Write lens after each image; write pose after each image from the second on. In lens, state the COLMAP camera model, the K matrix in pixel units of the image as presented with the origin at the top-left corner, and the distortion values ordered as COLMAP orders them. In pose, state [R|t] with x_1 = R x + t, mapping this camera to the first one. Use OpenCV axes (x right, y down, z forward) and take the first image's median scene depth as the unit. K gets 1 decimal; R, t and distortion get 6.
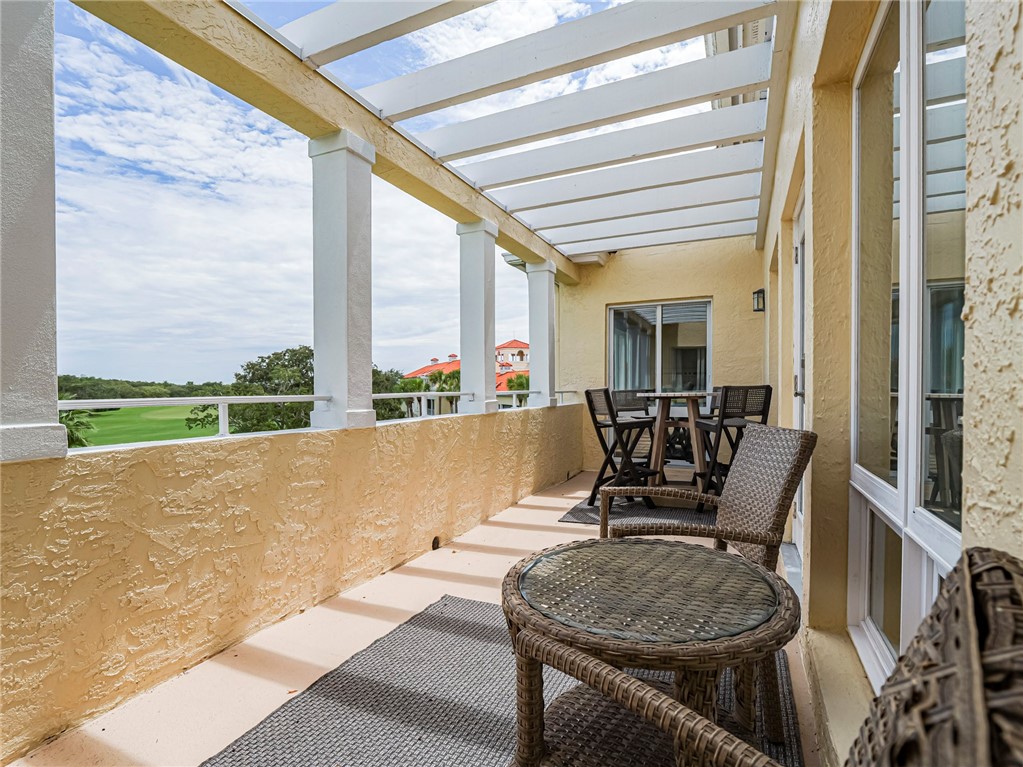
lens RADIAL K [[498.1, 0, 514.8], [0, 498.1, 395.8], [0, 0, 1]] dist [-0.016436, 0.000133]
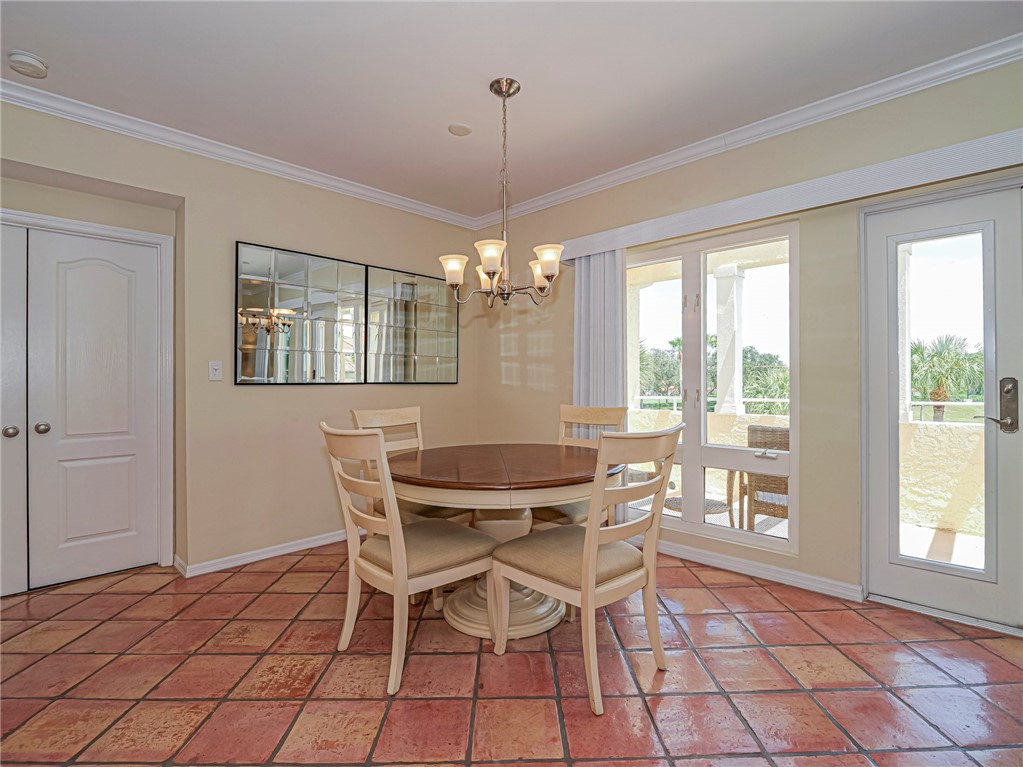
lens RADIAL K [[496.6, 0, 512.7], [0, 496.6, 391.6], [0, 0, 1]] dist [-0.015328, -0.000158]
pose [[-0.338867, 0.023794, -0.940533, 1.443968], [-0.008164, 0.999568, 0.028229, -0.062614], [0.940799, 0.017244, -0.338527, 0.357073]]
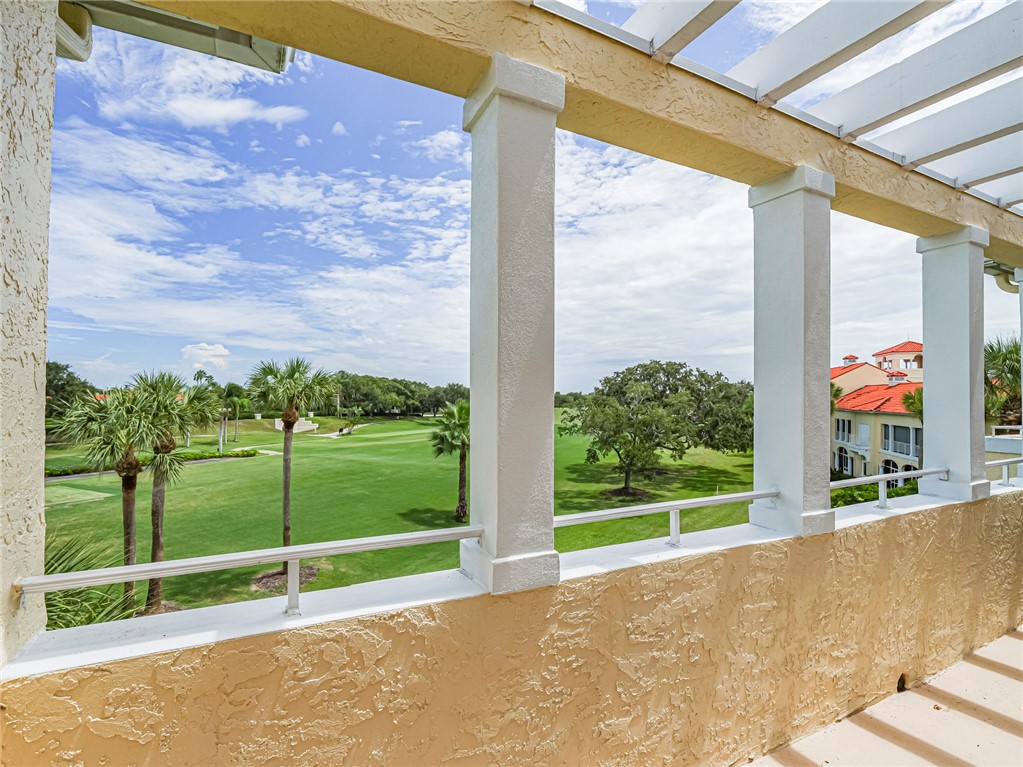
lens RADIAL K [[496.6, 0, 512.7], [0, 496.6, 391.6], [0, 0, 1]] dist [-0.015328, -0.000158]
pose [[0.784247, 0.001289, -0.620447, -0.186930], [-0.018174, 0.999616, -0.020896, -0.125460], [0.620182, 0.027664, 0.783970, 0.073869]]
